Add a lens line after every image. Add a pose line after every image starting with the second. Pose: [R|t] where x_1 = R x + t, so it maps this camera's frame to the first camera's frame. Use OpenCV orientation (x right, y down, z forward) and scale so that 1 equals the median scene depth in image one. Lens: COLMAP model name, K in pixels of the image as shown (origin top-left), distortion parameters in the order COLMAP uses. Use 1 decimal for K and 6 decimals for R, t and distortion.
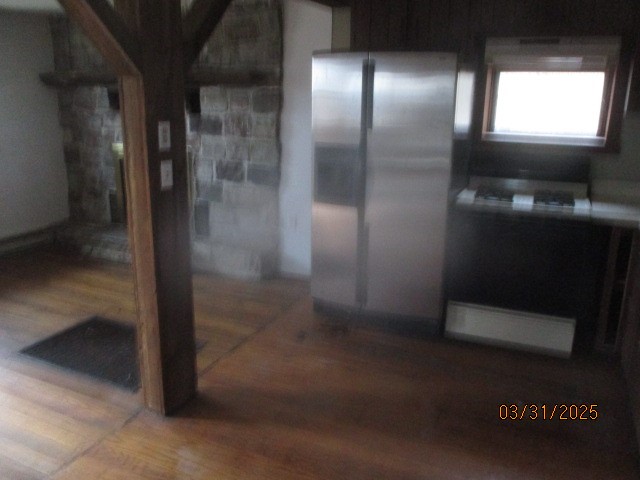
lens RADIAL K [[553.0, 0, 324.4], [0, 553.0, 238.5], [0, 0, 1]] dist [-0.011249, 0.009006]
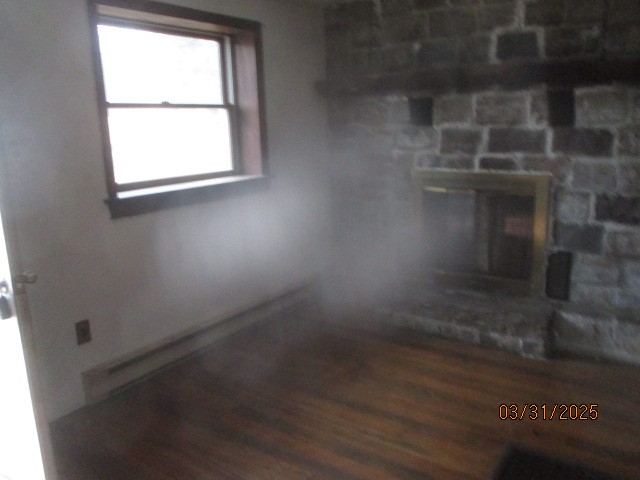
lens RADIAL K [[553.0, 0, 324.4], [0, 553.0, 238.5], [0, 0, 1]] dist [-0.011249, 0.009006]
pose [[0.989747, -0.010493, -0.142448, -0.439906], [0.007710, 0.999769, -0.020072, -0.074711], [0.142626, 0.018768, 0.989599, 0.283016]]
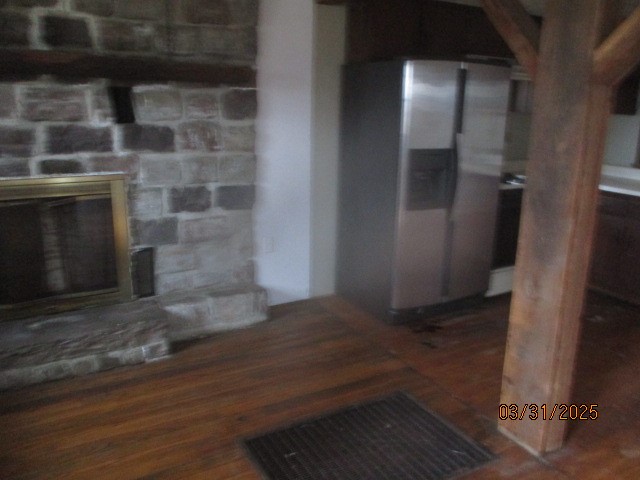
lens RADIAL K [[553.0, 0, 324.4], [0, 553.0, 238.5], [0, 0, 1]] dist [-0.011249, 0.009006]
pose [[0.548634, -0.217042, 0.807399, -0.688454], [0.184069, 0.973377, 0.136583, -0.138875], [-0.815548, 0.073683, 0.573979, 0.436521]]
